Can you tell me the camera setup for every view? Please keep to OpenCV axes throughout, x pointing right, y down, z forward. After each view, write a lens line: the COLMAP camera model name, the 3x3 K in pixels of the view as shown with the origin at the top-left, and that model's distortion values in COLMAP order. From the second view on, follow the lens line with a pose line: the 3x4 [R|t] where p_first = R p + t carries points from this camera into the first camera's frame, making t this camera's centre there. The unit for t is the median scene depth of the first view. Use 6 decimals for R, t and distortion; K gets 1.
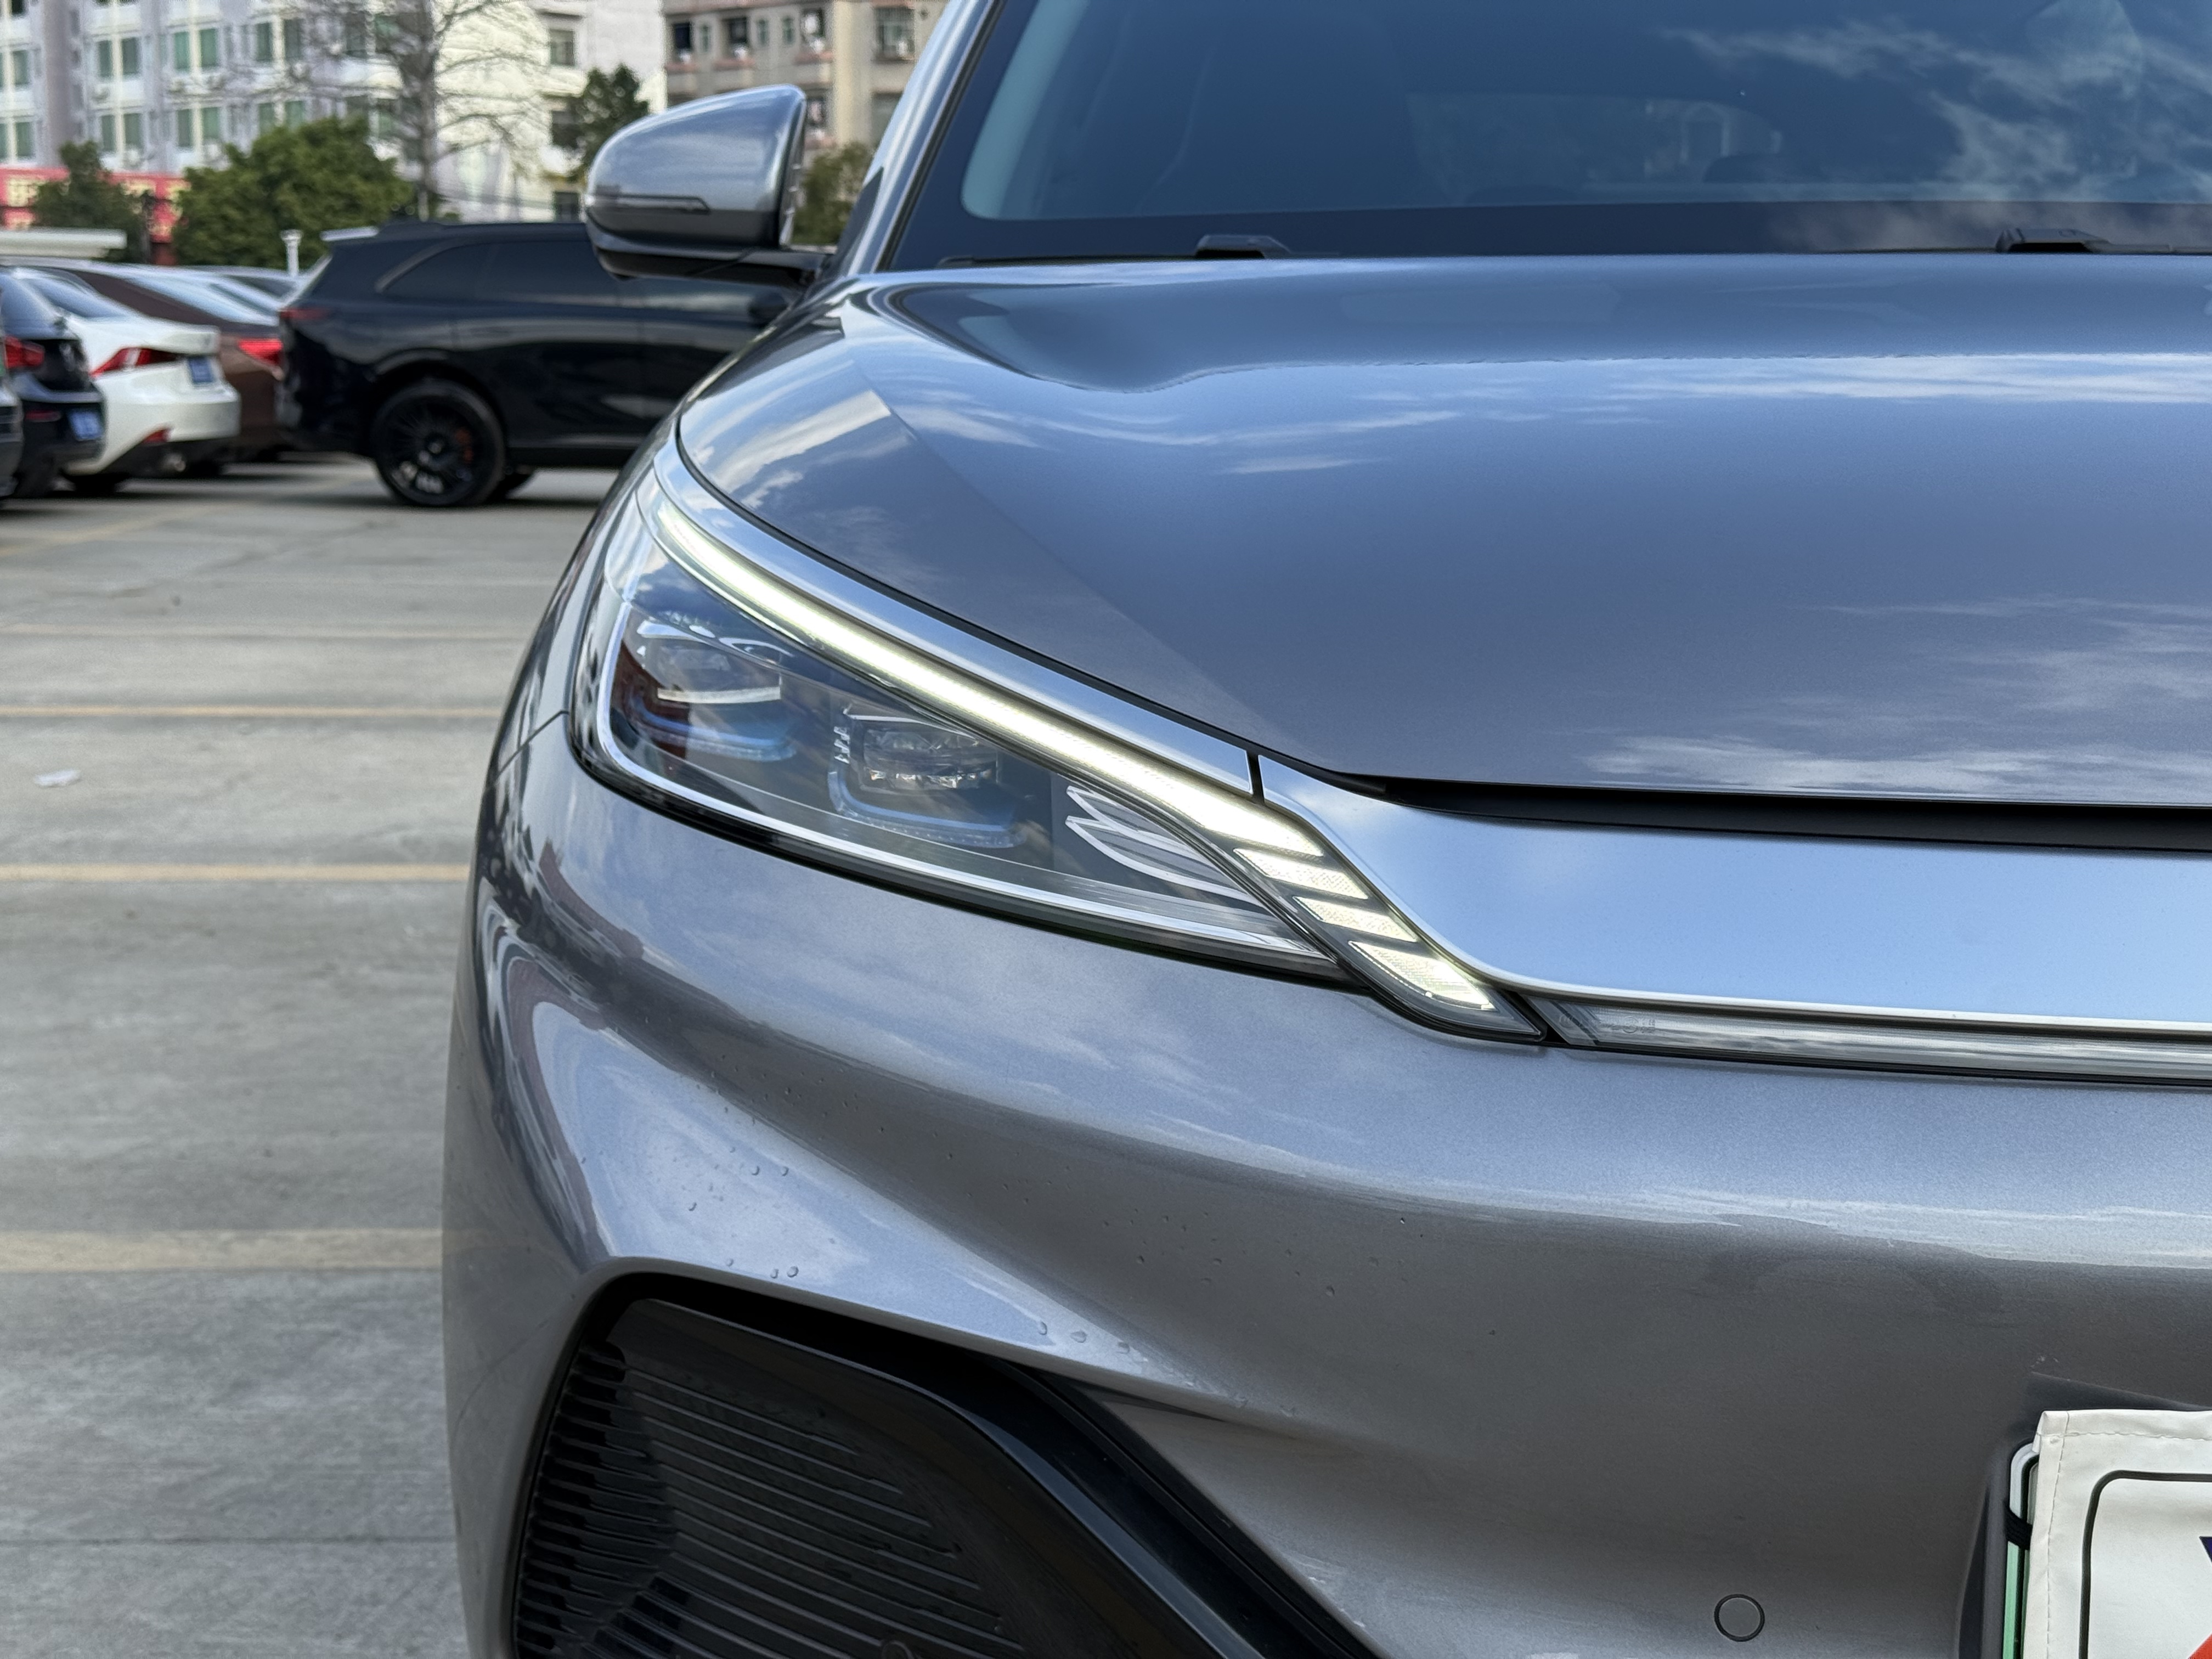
lens RADIAL K [[3122.6, 0, 989.3], [0, 3122.6, 839.2], [0, 0, 1]] dist [0.086121, 0.000000]
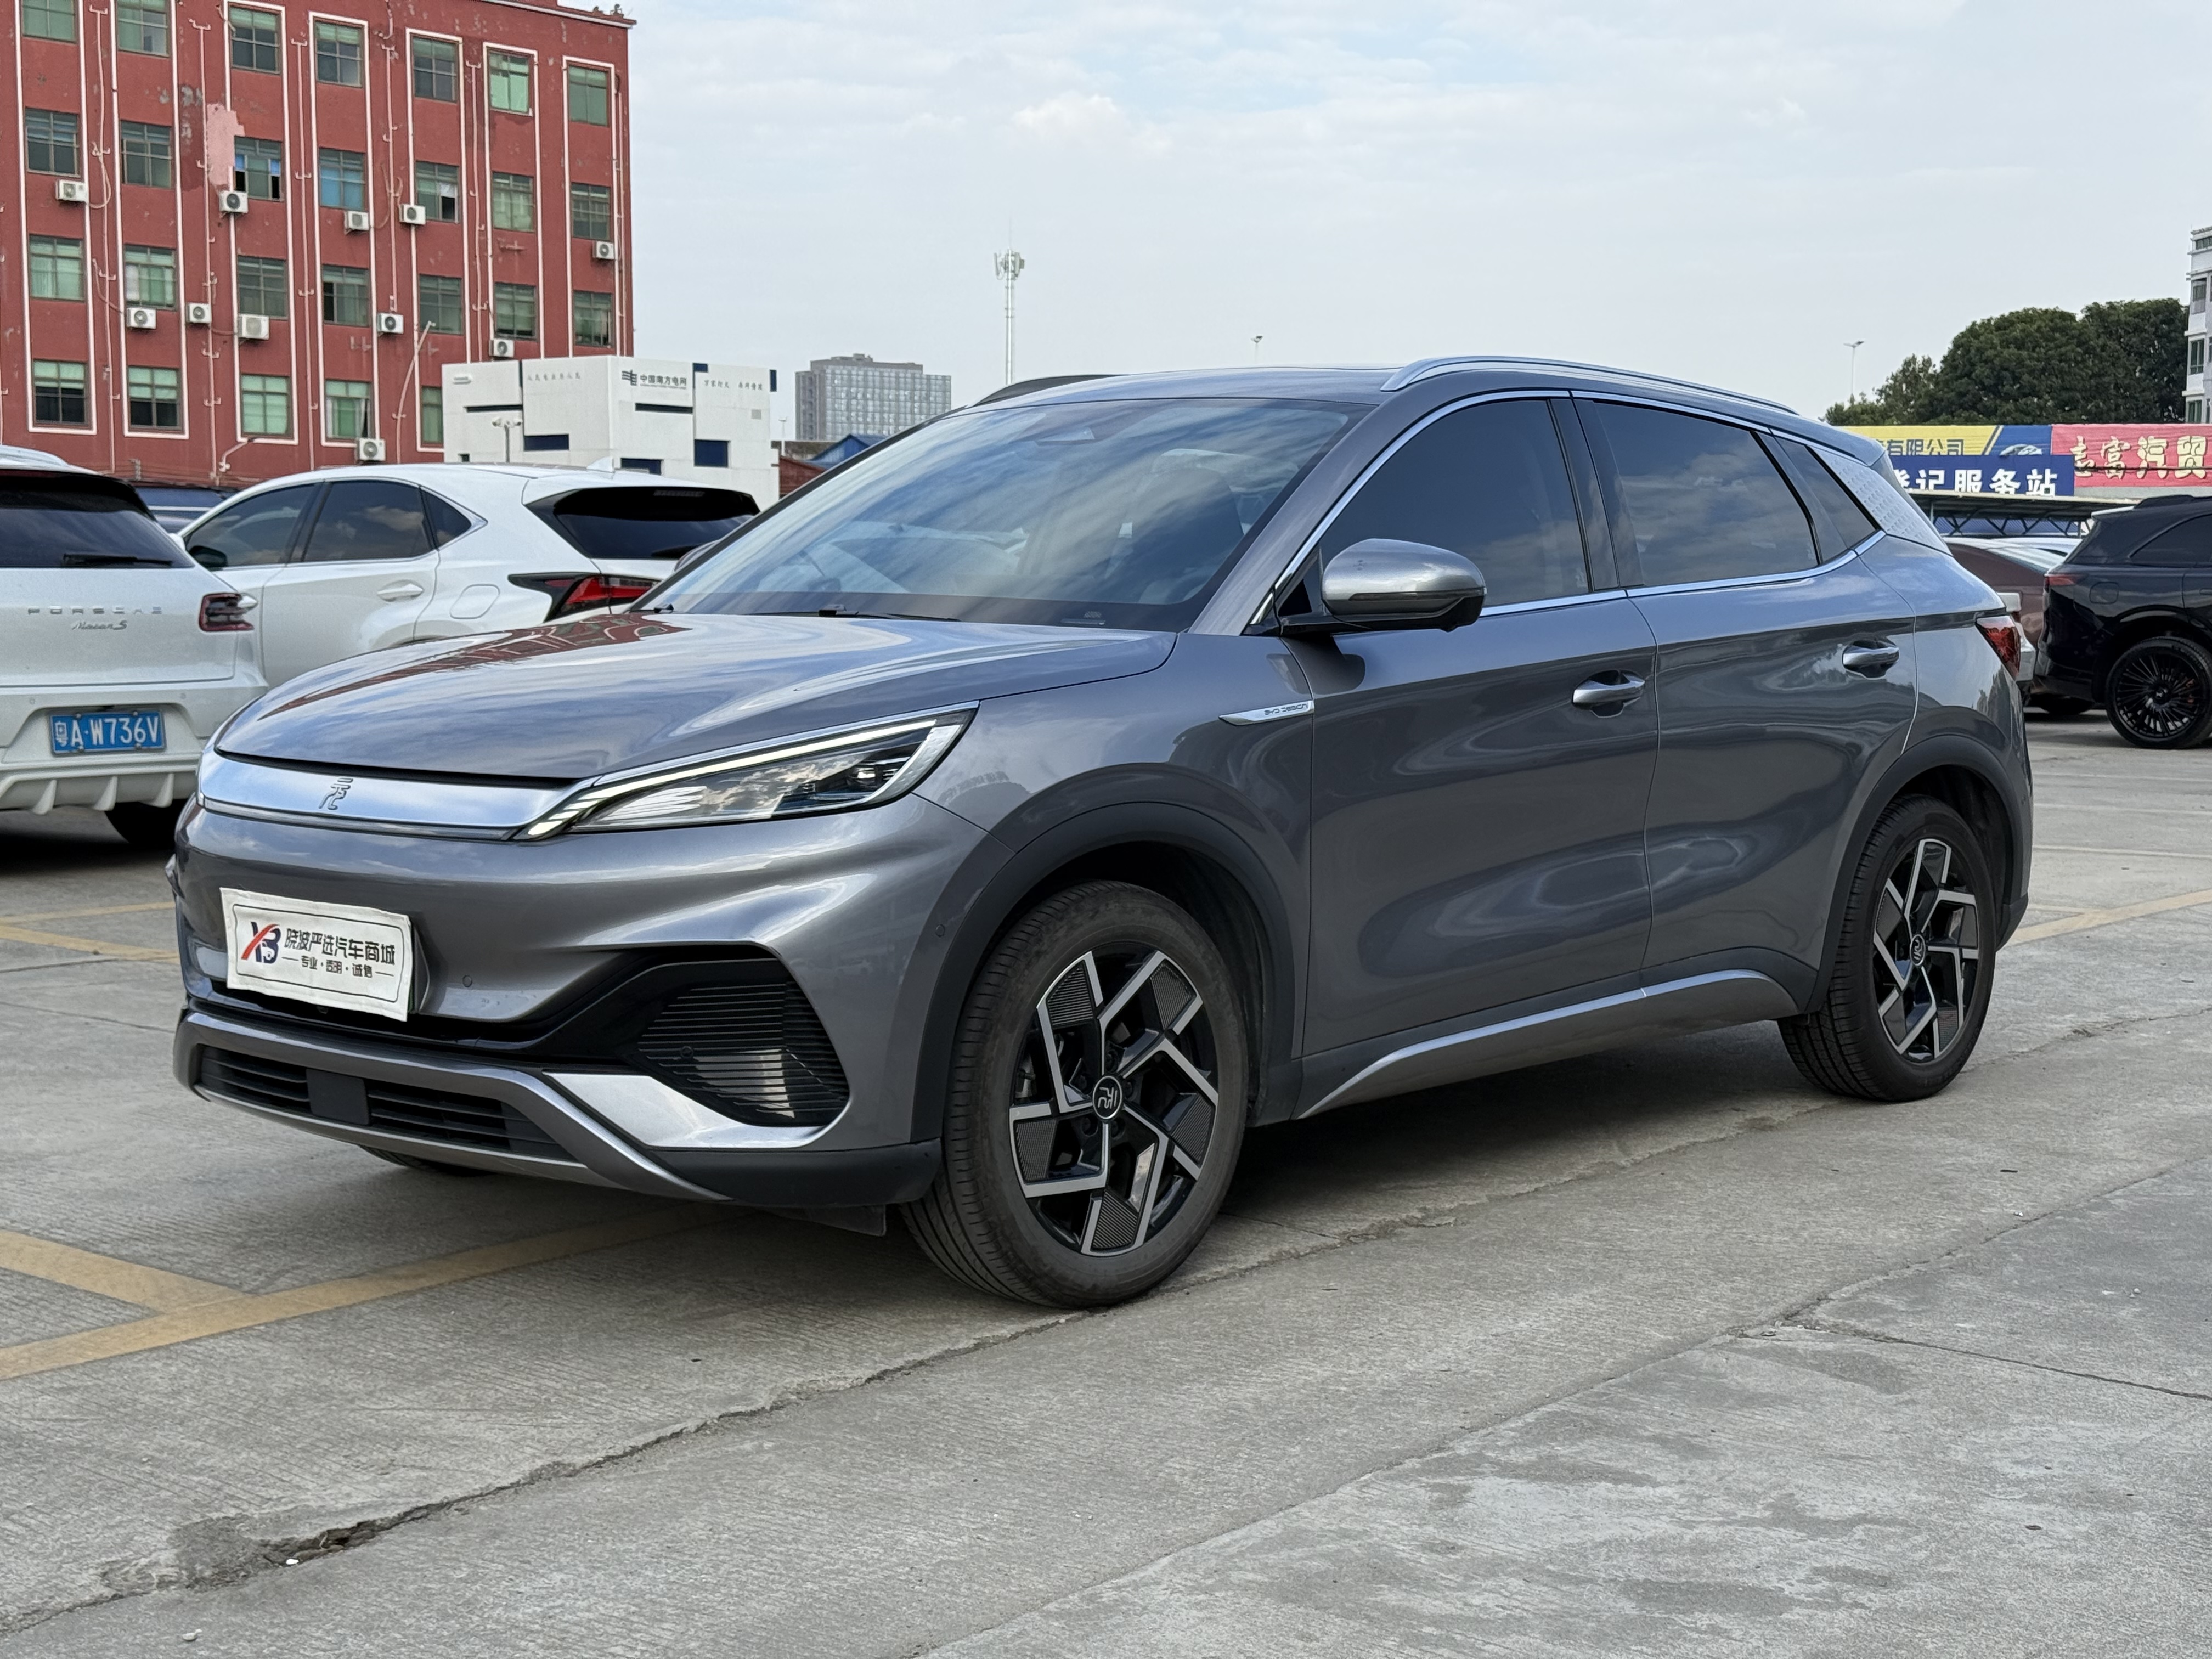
lens RADIAL K [[3122.6, 0, 1124.4], [0, 3122.6, 843.8], [0, 0, 1]] dist [0.086121, 0.000000]
pose [[0.760625, 0.048485, -0.647378, 0.601502], [-0.097617, 0.994411, -0.040217, 0.024957], [0.641810, 0.093786, 0.761107, -0.225717]]
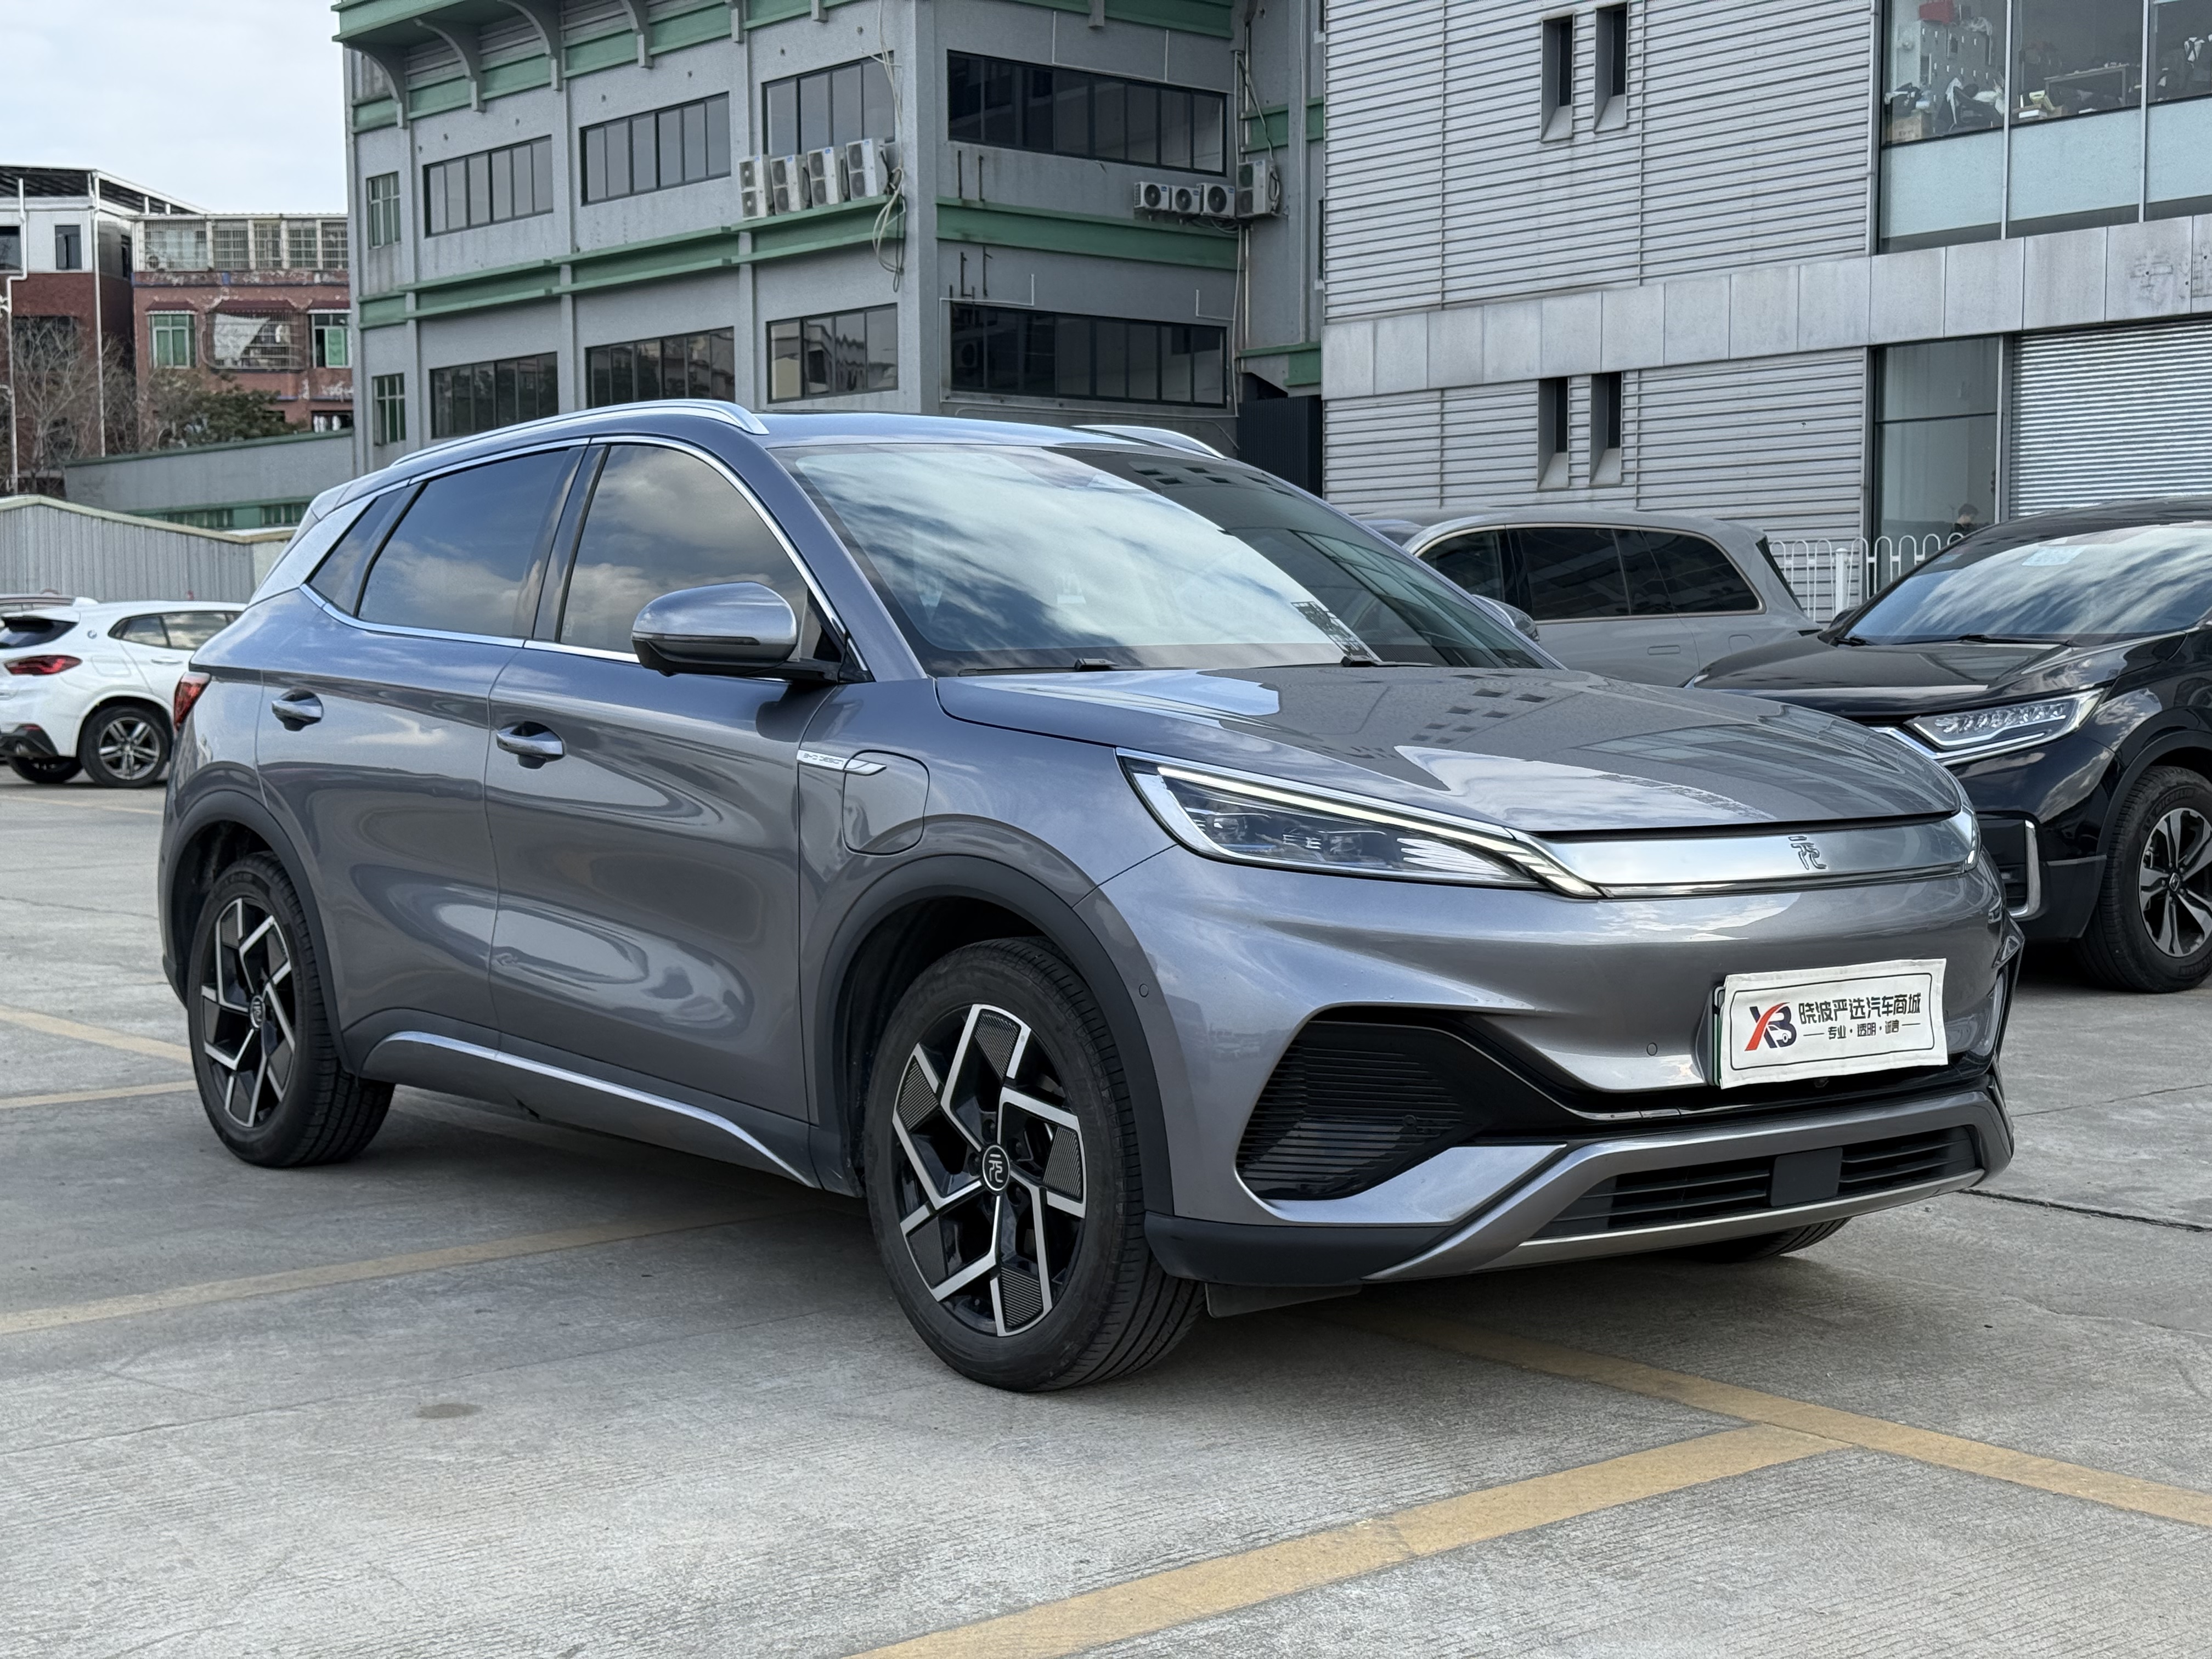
lens RADIAL K [[3122.6, 0, 1113.2], [0, 3122.6, 839.4], [0, 0, 1]] dist [0.086121, 0.000000]
pose [[0.768514, -0.051667, 0.637744, -0.391426], [0.111877, 0.992230, -0.054432, 0.020236], [-0.629976, 0.113181, 0.768323, -0.219212]]
